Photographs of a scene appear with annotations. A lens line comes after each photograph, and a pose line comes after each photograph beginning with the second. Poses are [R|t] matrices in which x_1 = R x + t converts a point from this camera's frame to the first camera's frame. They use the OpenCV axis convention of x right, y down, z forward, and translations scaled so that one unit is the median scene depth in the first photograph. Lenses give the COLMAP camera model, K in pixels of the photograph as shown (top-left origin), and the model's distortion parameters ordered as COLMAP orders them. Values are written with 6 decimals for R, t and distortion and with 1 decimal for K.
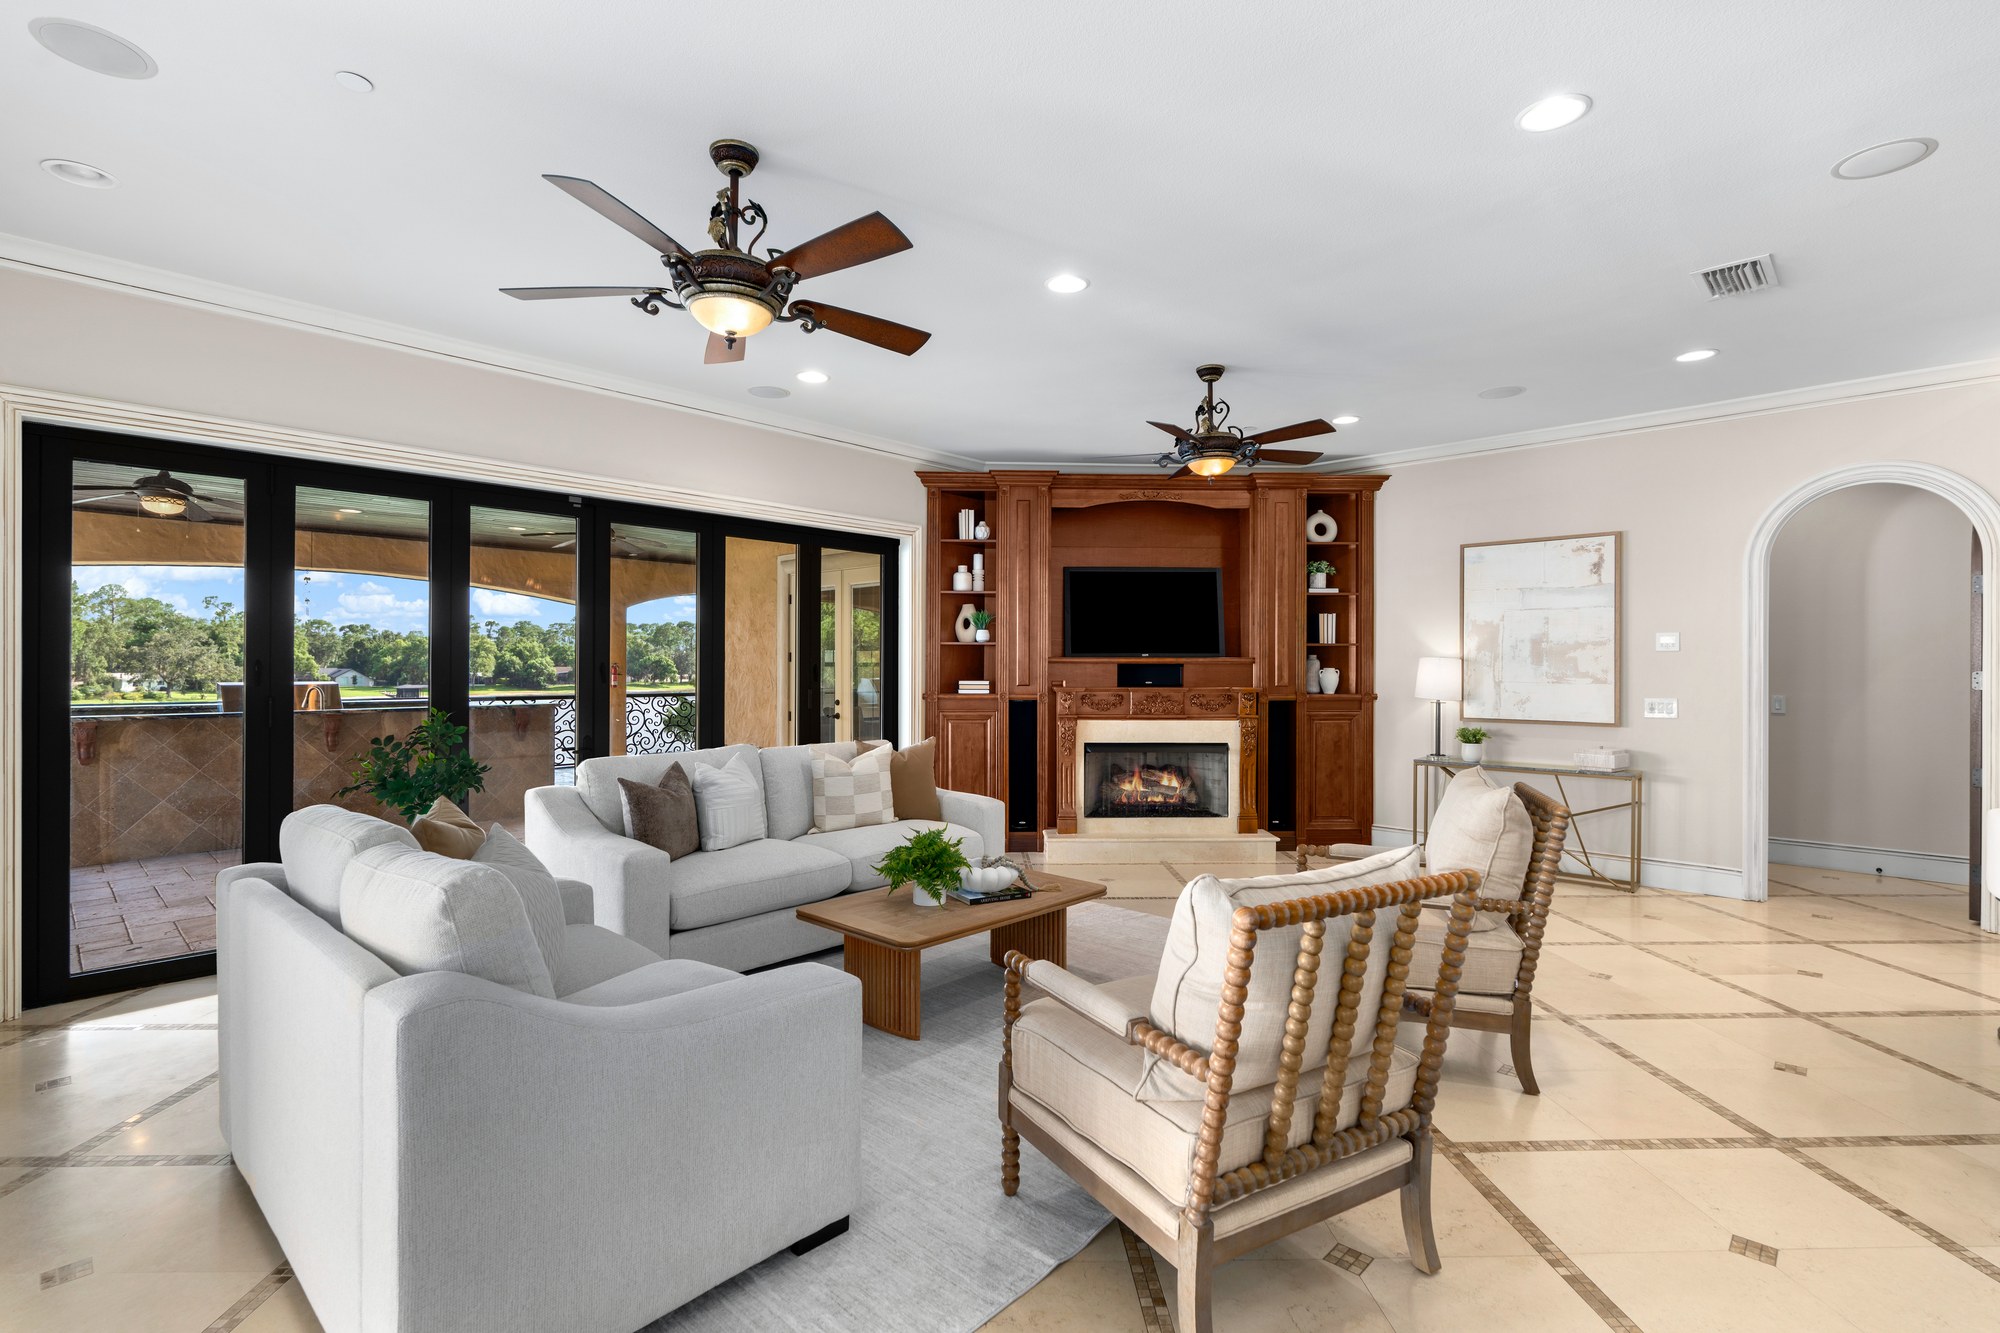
lens RADIAL K [[910.7, 0, 1001.0], [0, 910.7, 665.6], [0, 0, 1]] dist [-0.002547, 0.000429]
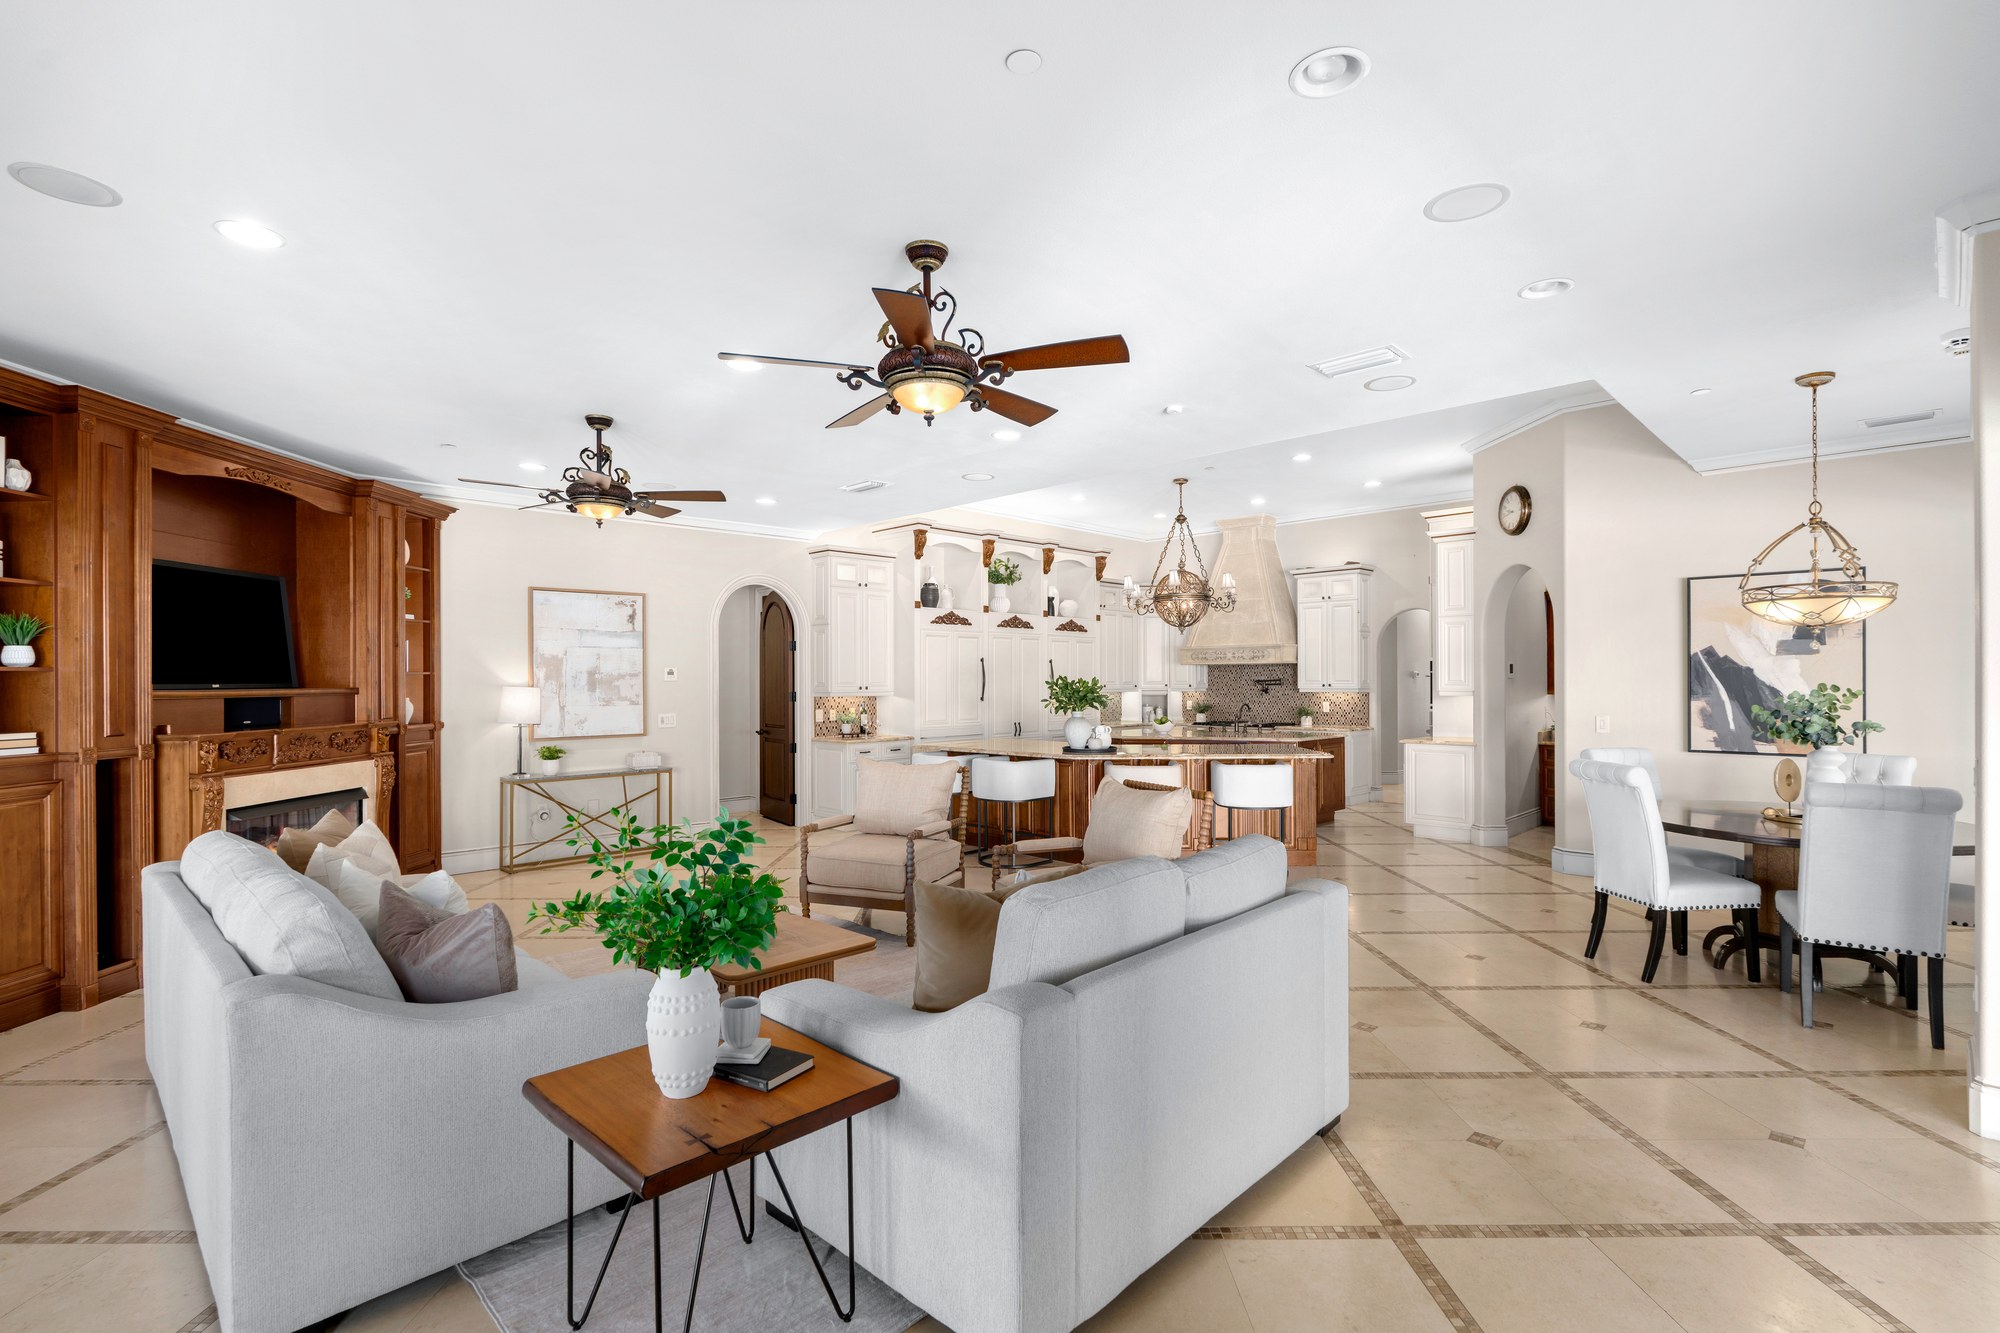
lens RADIAL K [[910.7, 0, 1011.7], [0, 910.7, 671.7], [0, 0, 1]] dist [-0.002547, 0.000429]
pose [[0.035127, 0.005720, 0.999366, -0.618967], [0.005344, 0.999968, -0.005911, -0.016947], [-0.999369, 0.005548, 0.035096, 0.364450]]
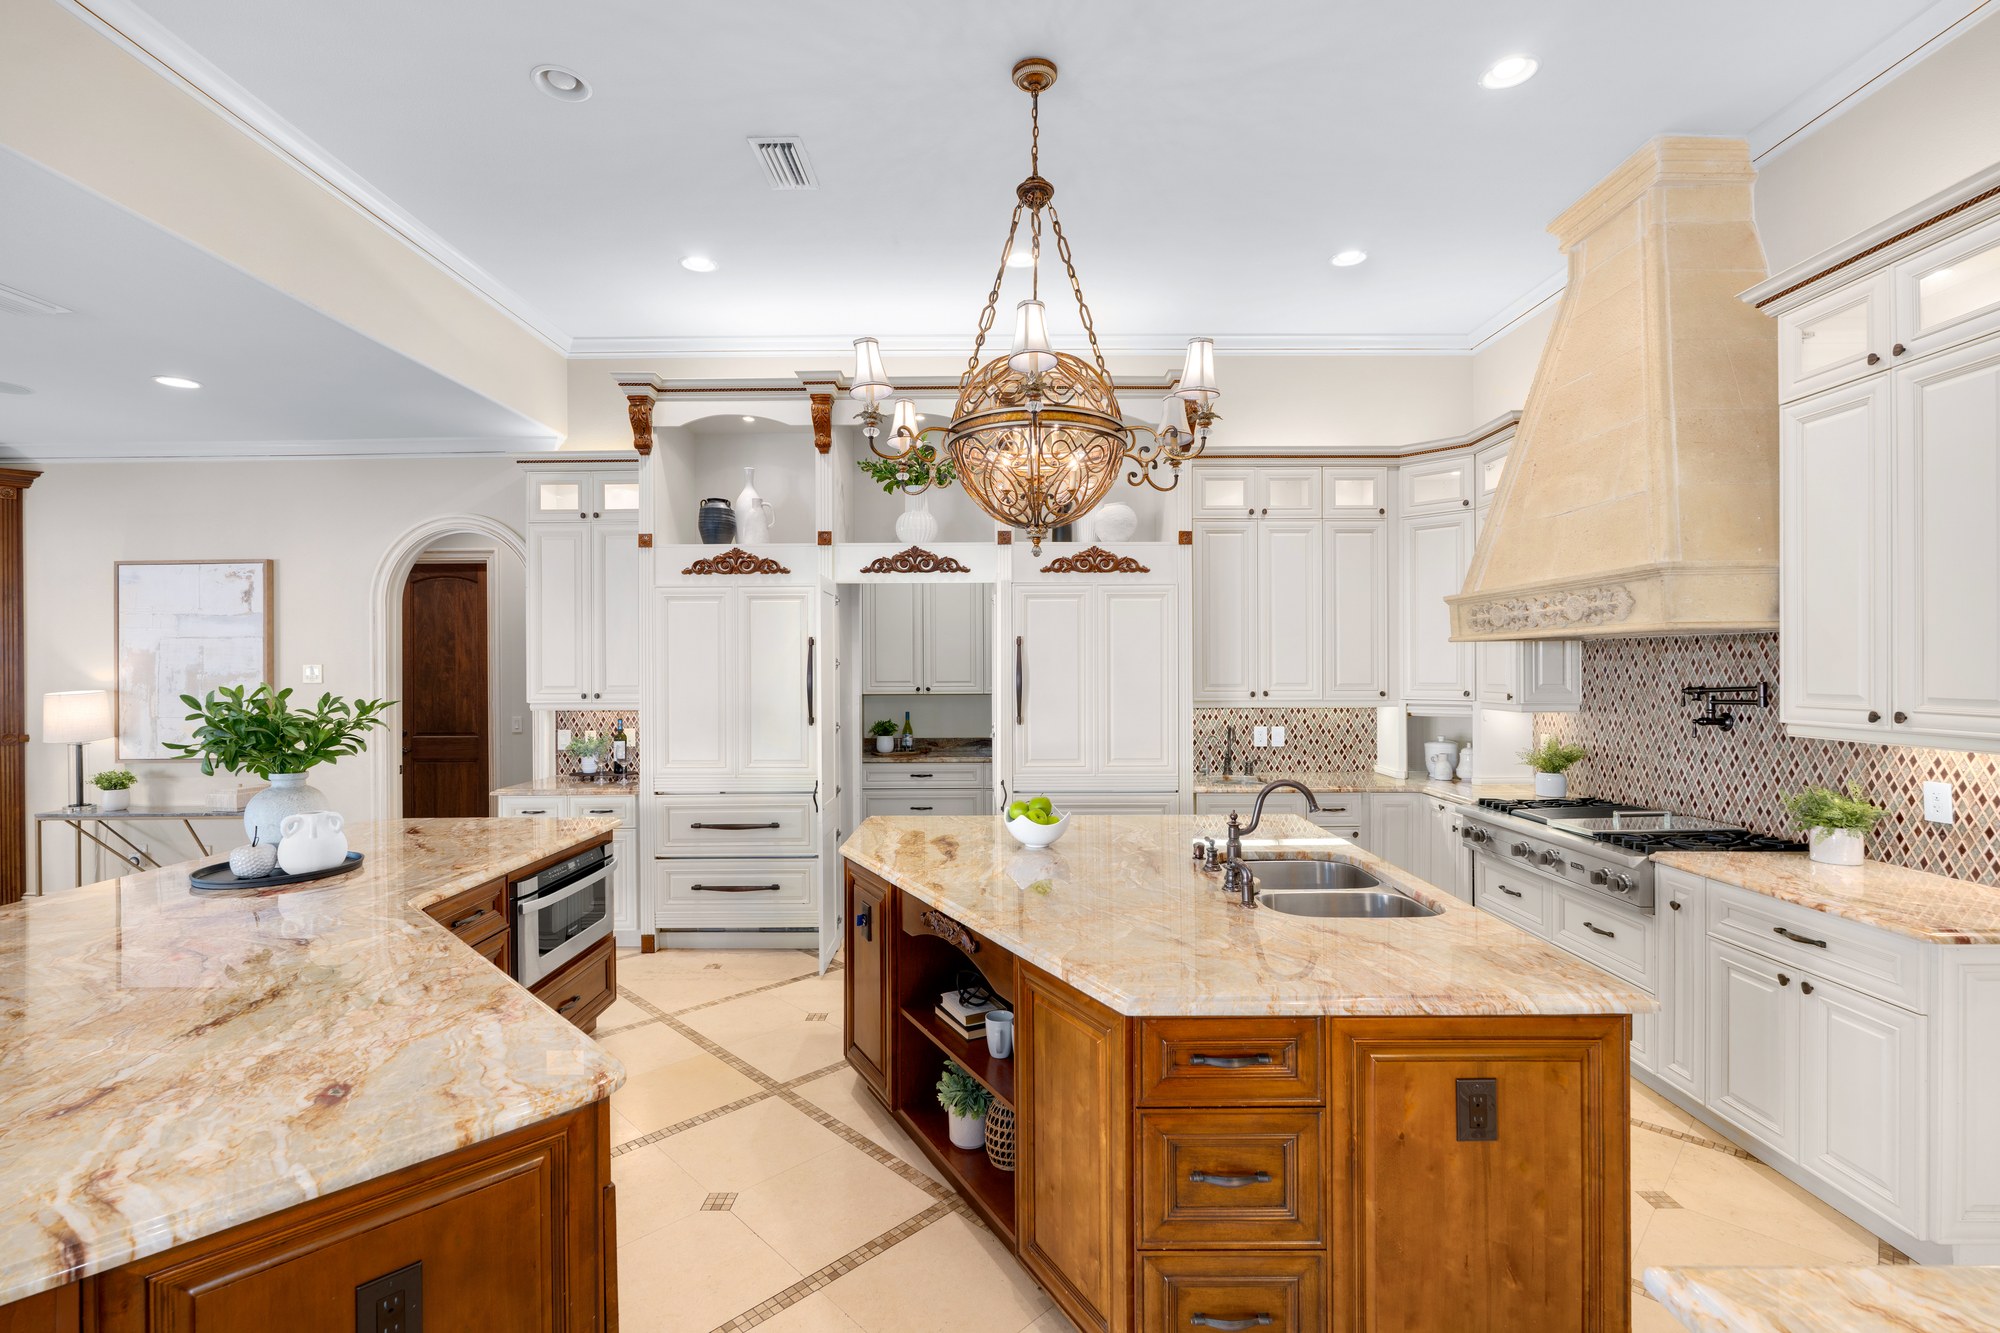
lens RADIAL K [[910.7, 0, 984.0], [0, 910.7, 663.8], [0, 0, 1]] dist [-0.002547, 0.000429]
pose [[0.743044, -0.008199, 0.669193, 0.548020], [0.009919, 0.999950, 0.001237, -0.027643], [-0.669170, 0.005719, 0.743088, -0.208466]]
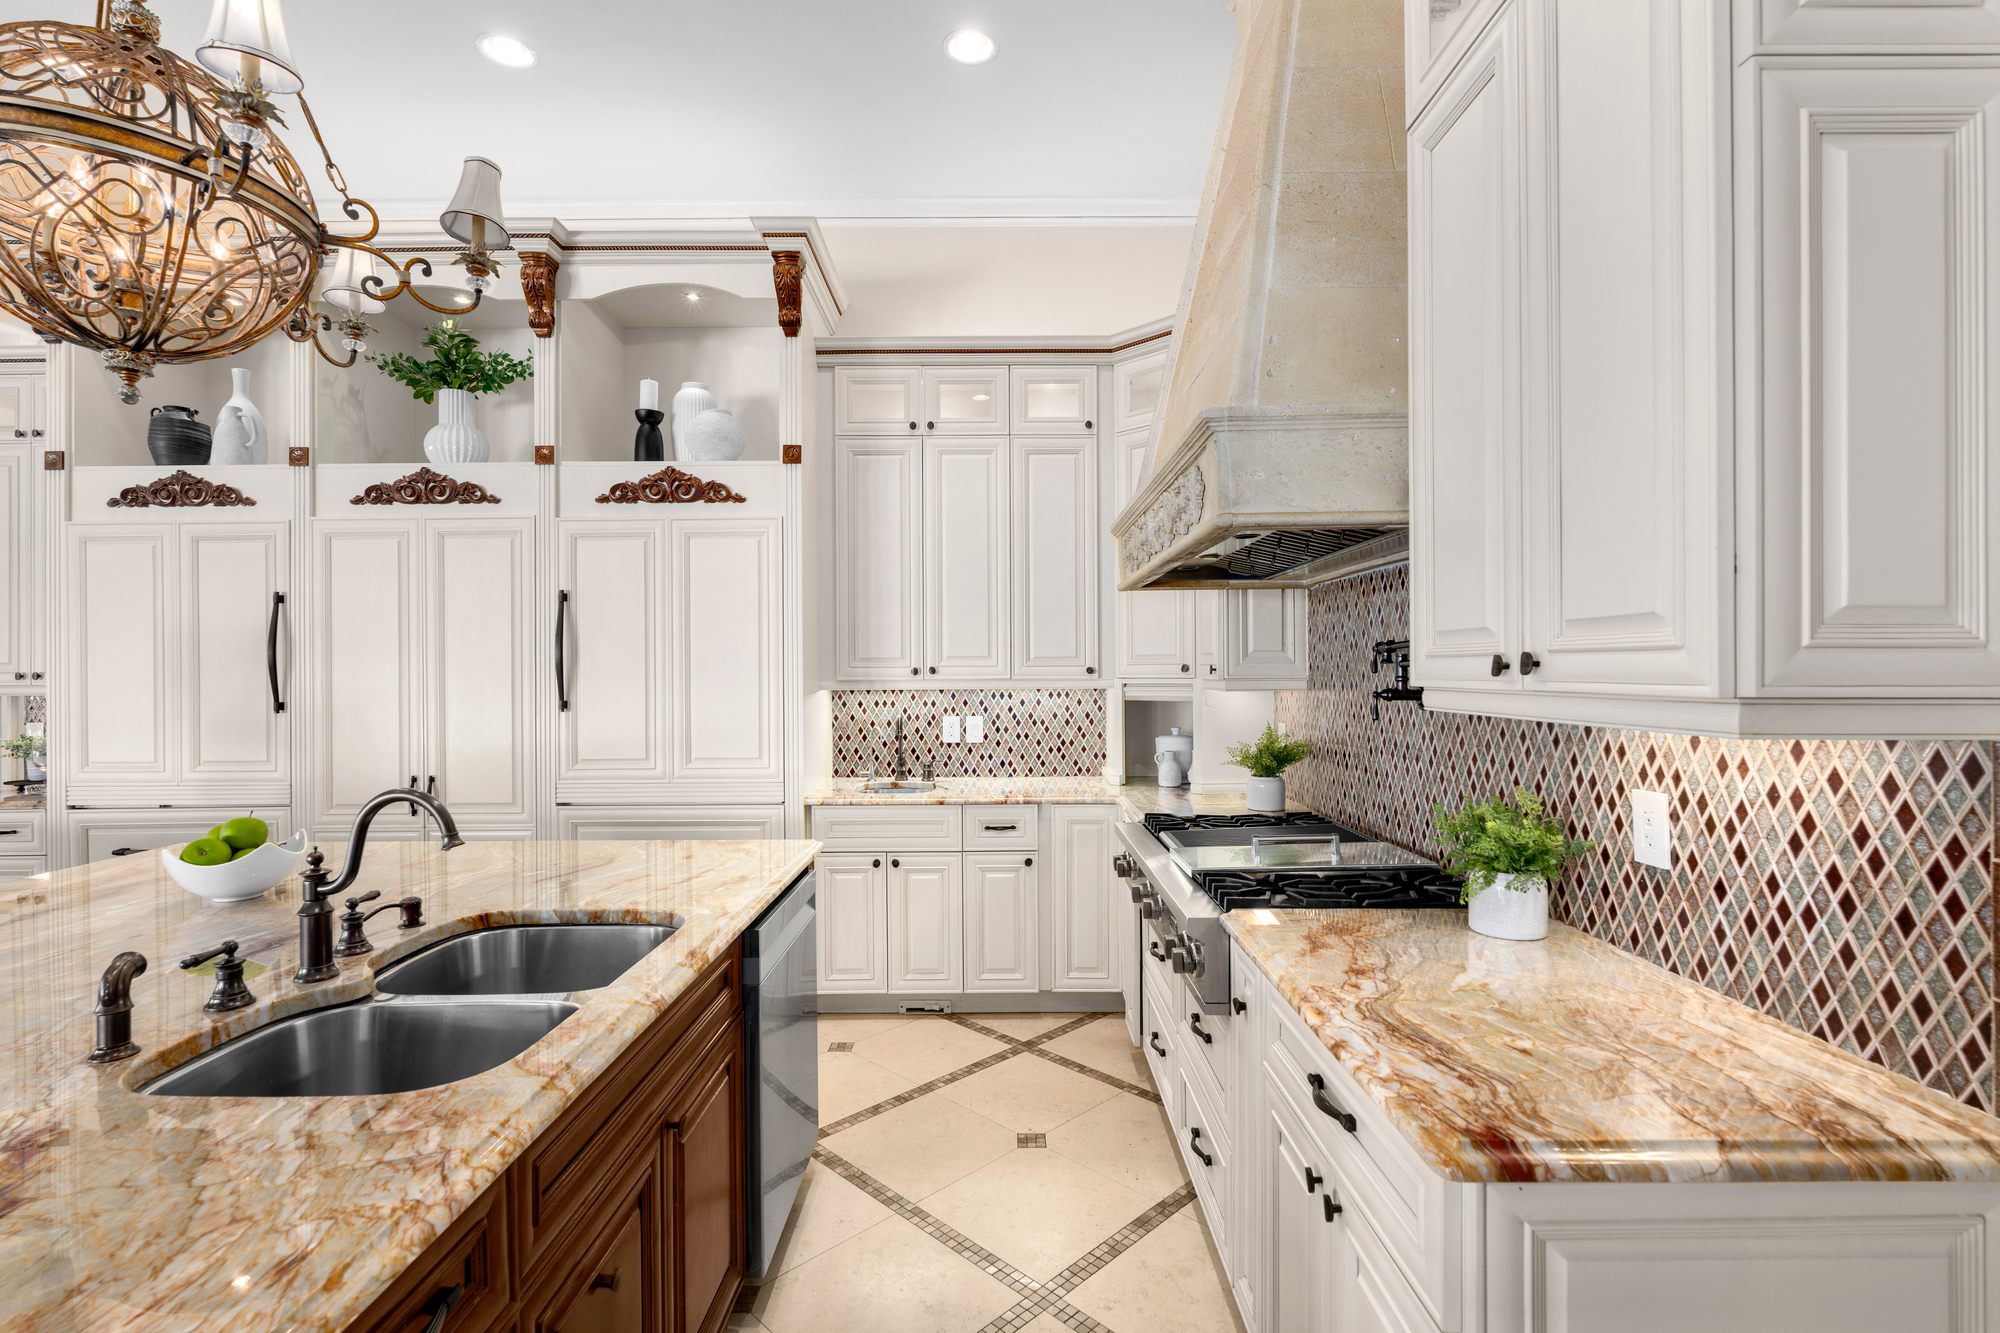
lens RADIAL K [[910.7, 0, 1014.6], [0, 910.7, 665.3], [0, 0, 1]] dist [-0.002547, 0.000429]
pose [[0.741169, -0.006611, 0.671286, 0.907491], [0.011906, 0.999924, -0.003298, 0.001125], [-0.671213, 0.010436, 0.741191, -0.255517]]
